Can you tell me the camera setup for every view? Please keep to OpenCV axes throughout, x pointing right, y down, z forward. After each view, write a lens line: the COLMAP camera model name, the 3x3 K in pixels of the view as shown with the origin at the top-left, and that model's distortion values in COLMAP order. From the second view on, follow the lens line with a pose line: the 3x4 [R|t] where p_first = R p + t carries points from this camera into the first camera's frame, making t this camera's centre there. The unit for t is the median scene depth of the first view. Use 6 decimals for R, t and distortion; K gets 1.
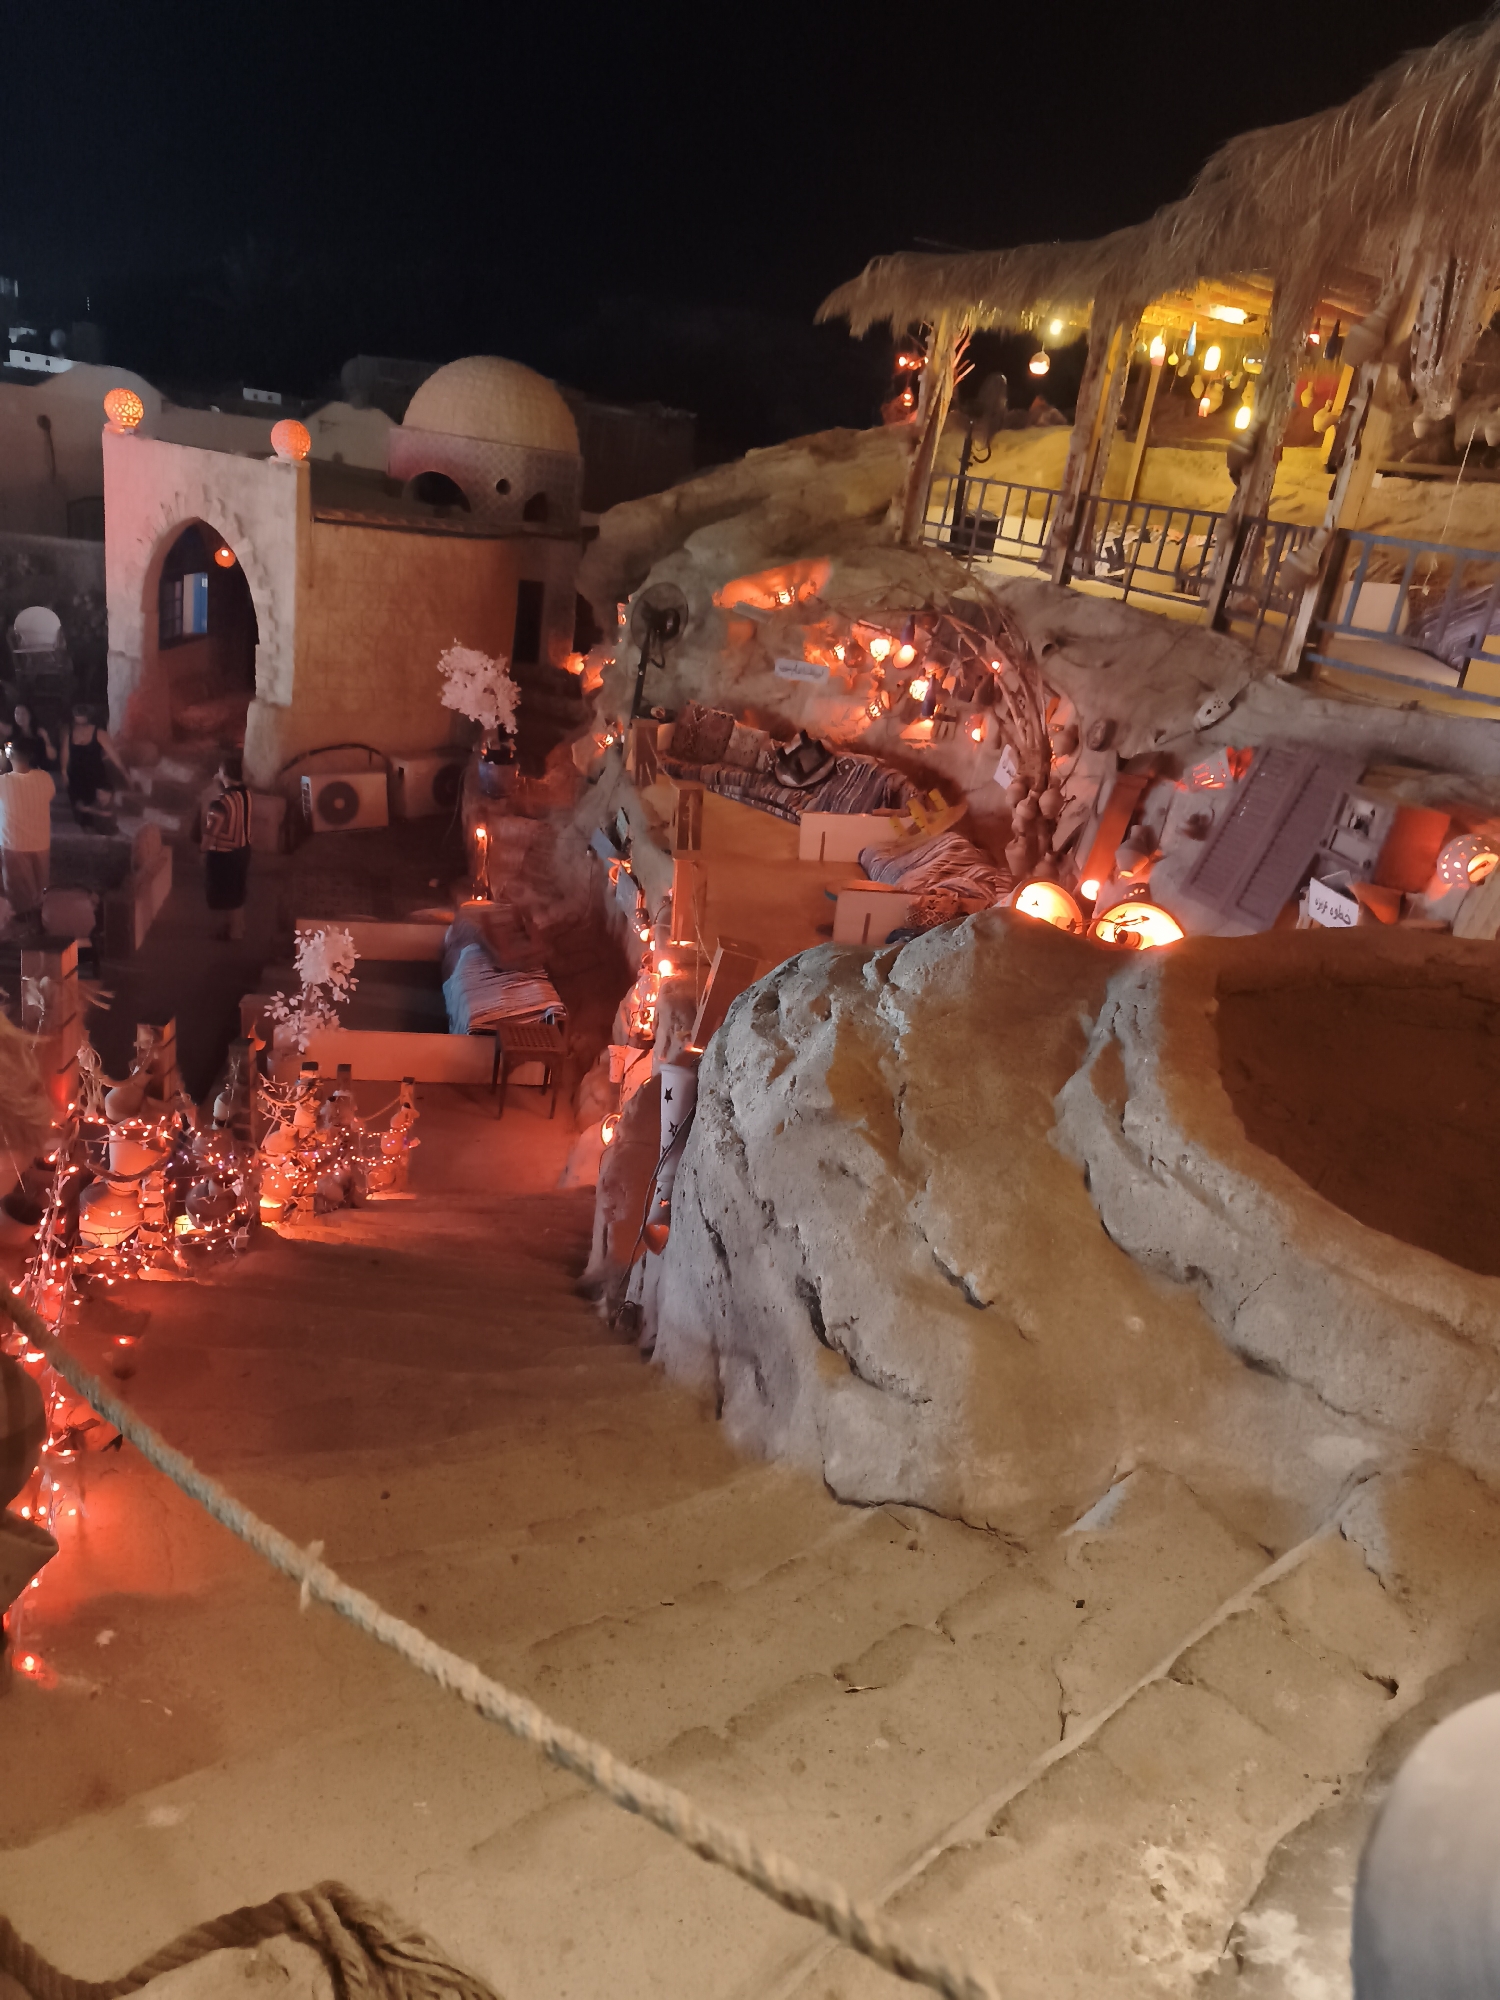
lens RADIAL K [[1350.3, 0, 763.7], [0, 1350.3, 1003.3], [0, 0, 1]] dist [0.018711, -0.059320]
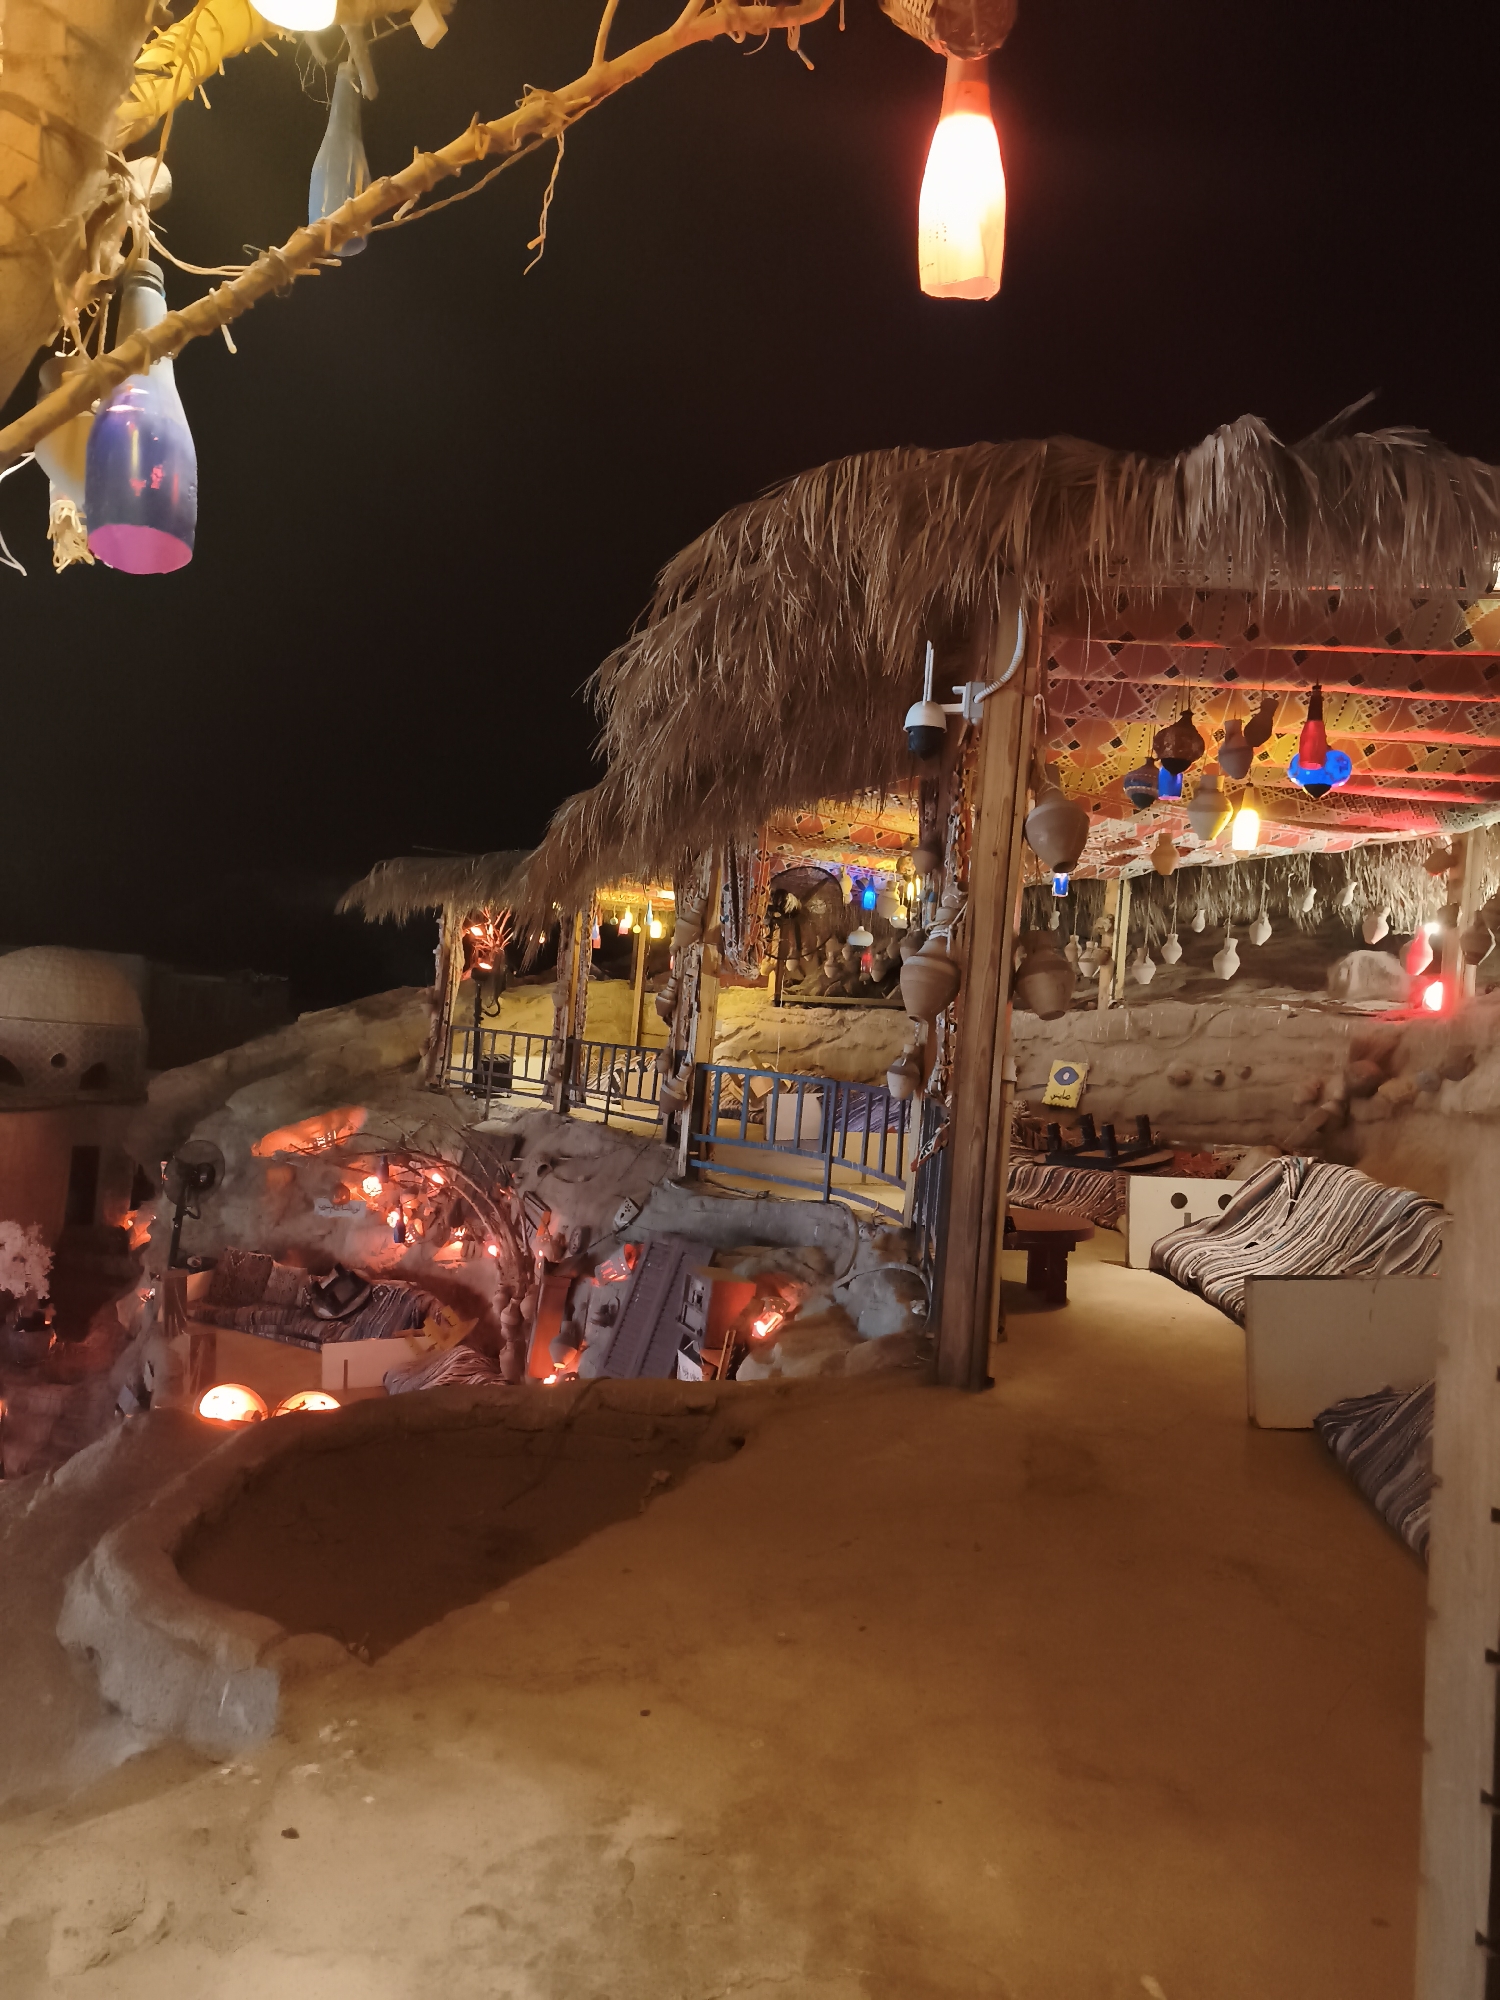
lens RADIAL K [[1340.3, 0, 749.9], [0, 1340.3, 990.7], [0, 0, 1]] dist [0.096731, -0.172240]
pose [[0.968186, -0.058775, 0.243230, 0.095157], [0.145193, 0.923614, -0.354761, 0.022347], [-0.203800, 0.378790, 0.902765, -0.097913]]
